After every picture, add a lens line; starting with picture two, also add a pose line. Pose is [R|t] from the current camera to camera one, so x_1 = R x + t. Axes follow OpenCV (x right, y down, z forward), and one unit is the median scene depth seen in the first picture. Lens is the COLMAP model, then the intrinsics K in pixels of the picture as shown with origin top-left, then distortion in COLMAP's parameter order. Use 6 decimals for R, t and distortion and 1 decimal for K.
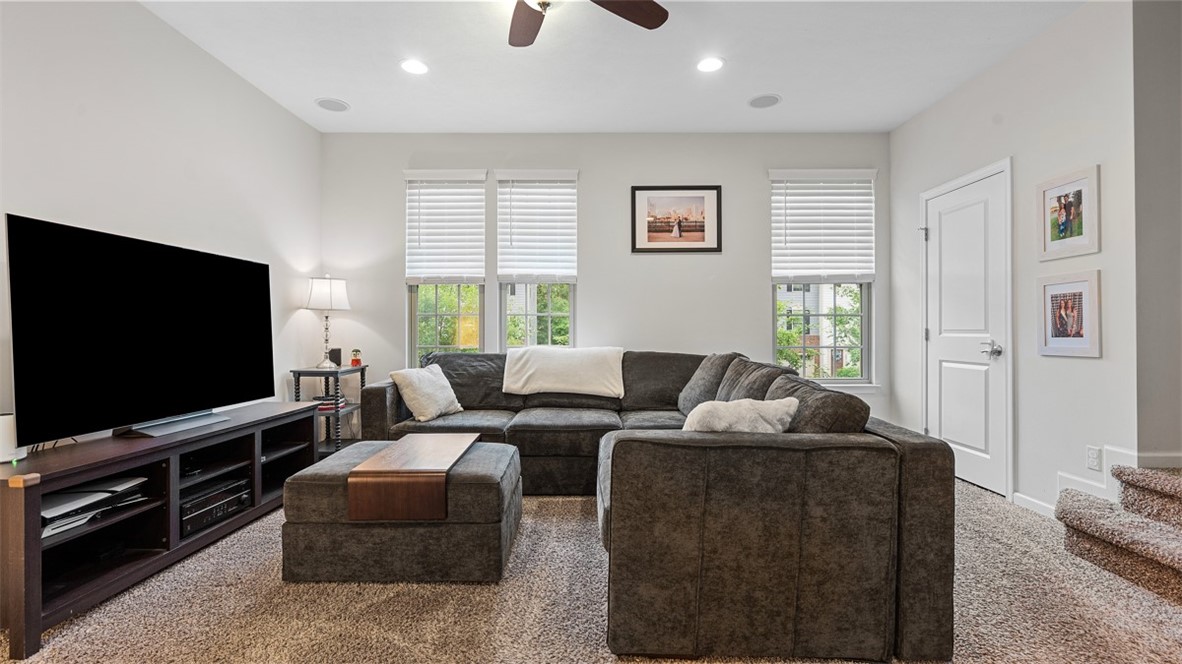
lens RADIAL K [[535.0, 0, 586.6], [0, 535.0, 329.7], [0, 0, 1]] dist [-0.010928, 0.005585]
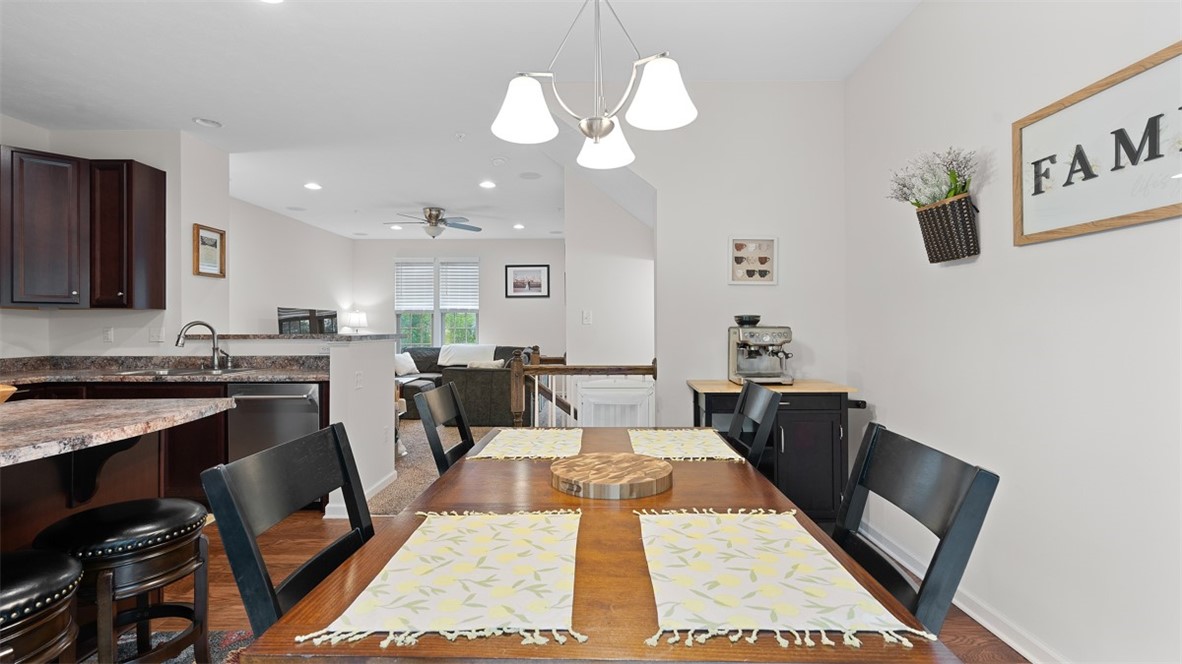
lens RADIAL K [[535.0, 0, 588.9], [0, 535.0, 325.5], [0, 0, 1]] dist [-0.010928, 0.005585]
pose [[0.999996, -0.002958, 0.000165, 0.471814], [0.002958, 0.999993, -0.002142, -0.039539], [-0.000158, 0.002142, 0.999998, -1.217776]]
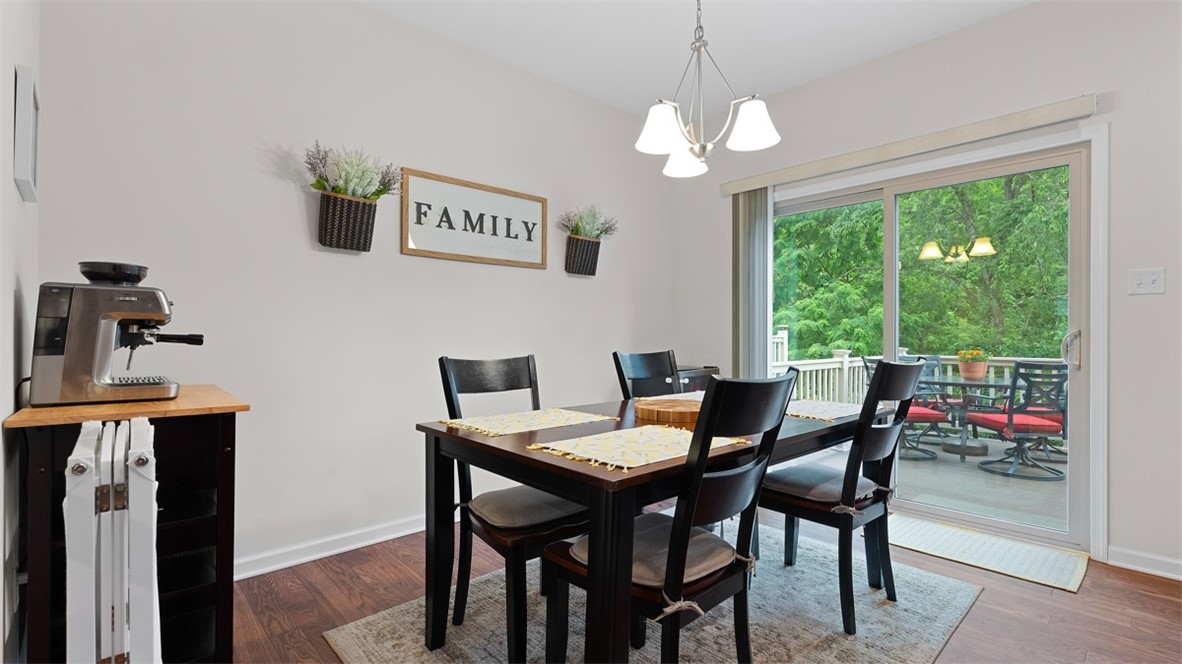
lens RADIAL K [[535.0, 0, 590.6], [0, 535.0, 337.6], [0, 0, 1]] dist [-0.010928, 0.005585]
pose [[-0.692092, -0.001186, 0.721808, 0.174871], [0.000273, 0.999998, 0.001905, -0.001772], [-0.721809, 0.001516, -0.692091, -0.383390]]
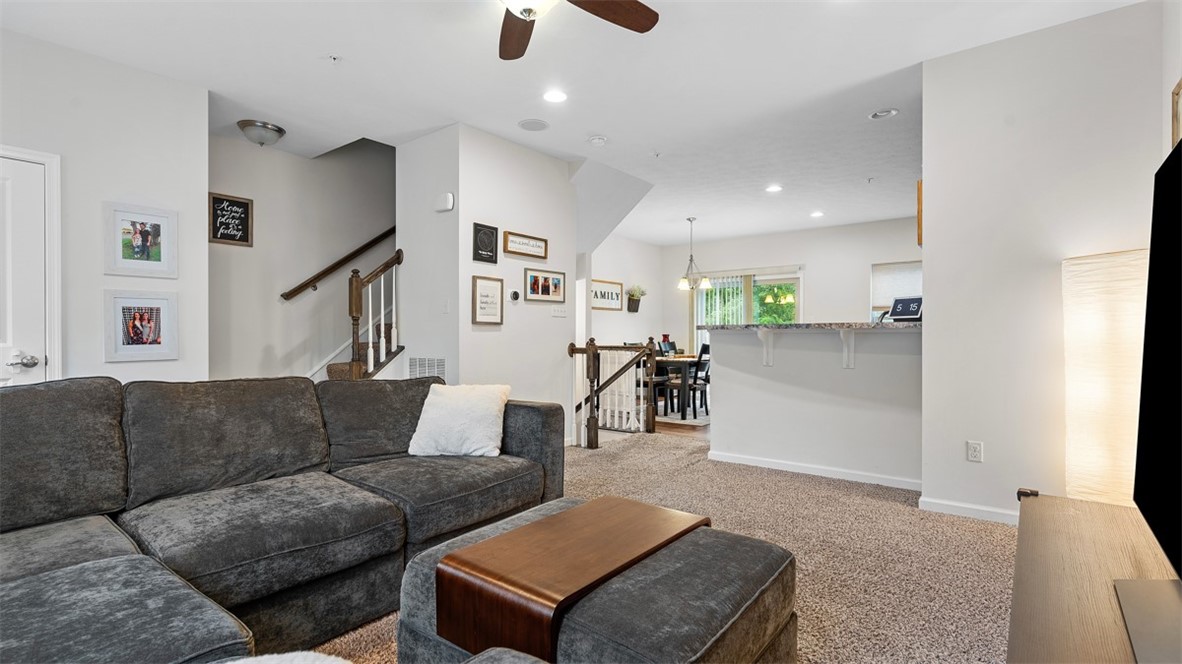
lens RADIAL K [[535.0, 0, 592.1], [0, 535.0, 330.2], [0, 0, 1]] dist [-0.010928, 0.005585]
pose [[-0.792280, 0.008894, 0.610093, -0.438384], [0.001388, 0.999917, -0.012774, -0.000840], [-0.610157, -0.009274, -0.792226, 0.973064]]
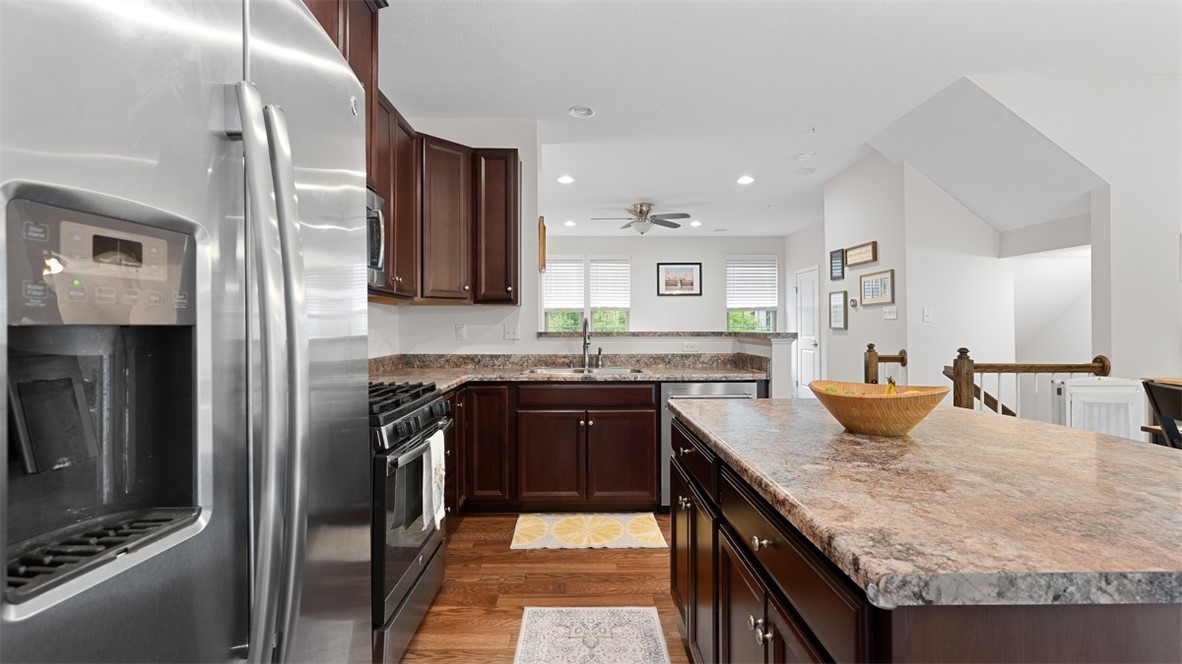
lens RADIAL K [[535.0, 0, 588.5], [0, 535.0, 322.5], [0, 0, 1]] dist [-0.010928, 0.005585]
pose [[0.999654, -0.001003, 0.026277, -0.267181], [0.001193, 0.999973, -0.007229, -0.036054], [-0.026269, 0.007258, 0.999629, -1.176506]]
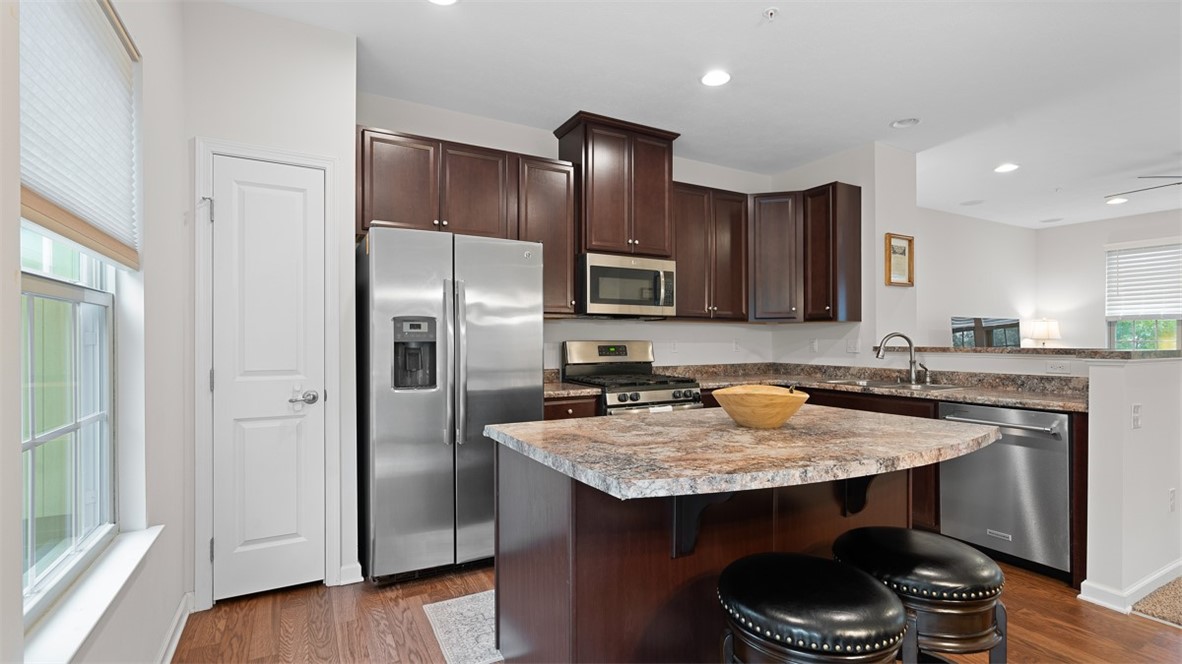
lens RADIAL K [[535.0, 0, 587.6], [0, 535.0, 341.3], [0, 0, 1]] dist [-0.010928, 0.005585]
pose [[0.484880, 0.001948, -0.874578, 0.310755], [-0.000278, 0.999998, 0.002073, -0.037550], [0.874580, -0.000761, 0.484880, -1.172920]]
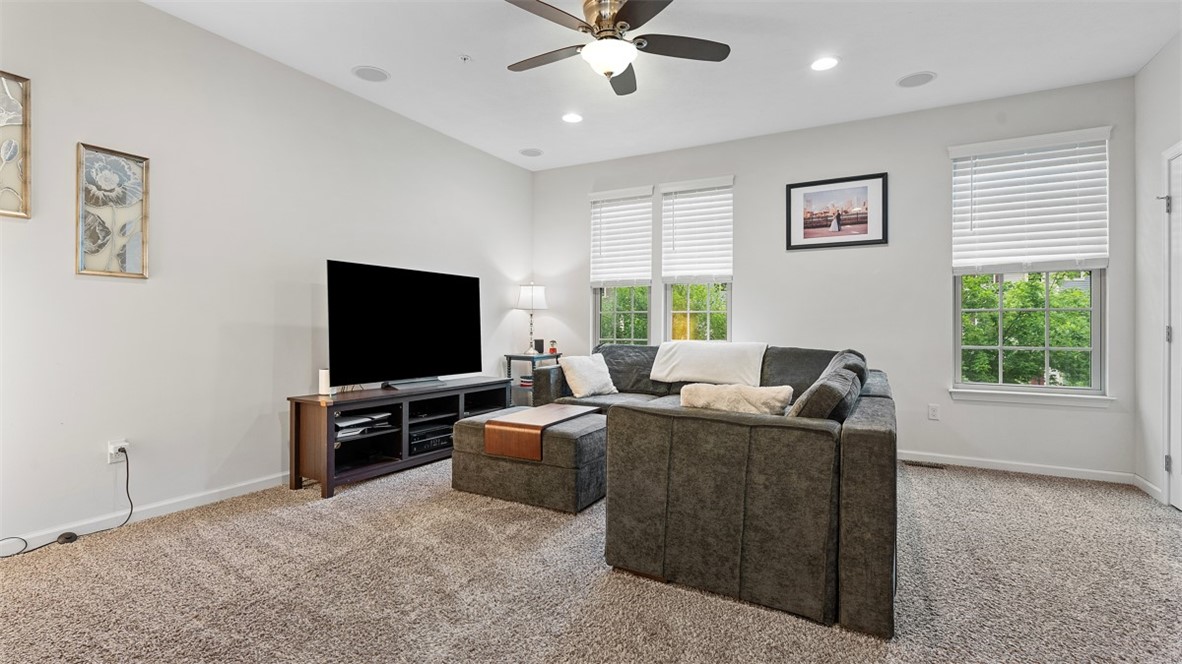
lens RADIAL K [[535.0, 0, 582.2], [0, 535.0, 327.9], [0, 0, 1]] dist [-0.010928, 0.005585]
pose [[0.876045, 0.006983, -0.482179, 0.276453], [-0.006198, 0.999976, 0.003221, 0.003239], [0.482189, 0.000167, 0.876067, -0.090853]]
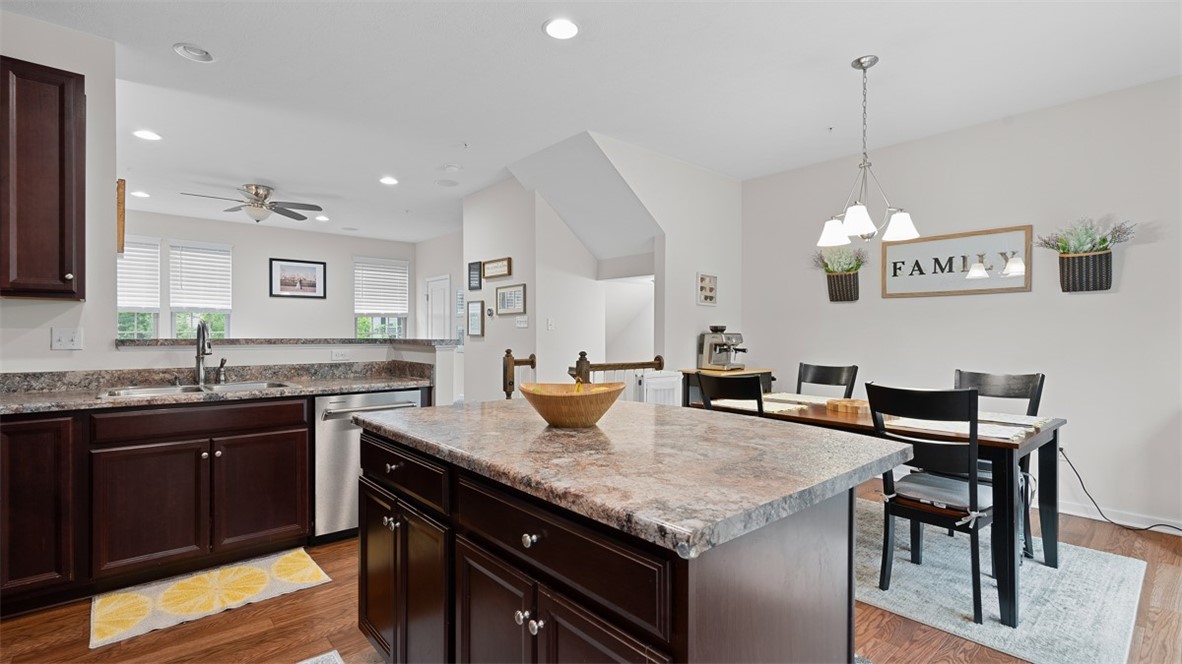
lens RADIAL K [[535.0, 0, 595.4], [0, 535.0, 337.0], [0, 0, 1]] dist [-0.010928, 0.005585]
pose [[0.741709, -0.000031, 0.670722, -0.338679], [-0.005113, 0.999971, 0.005700, -0.035648], [-0.670702, -0.007657, 0.741687, -1.140717]]
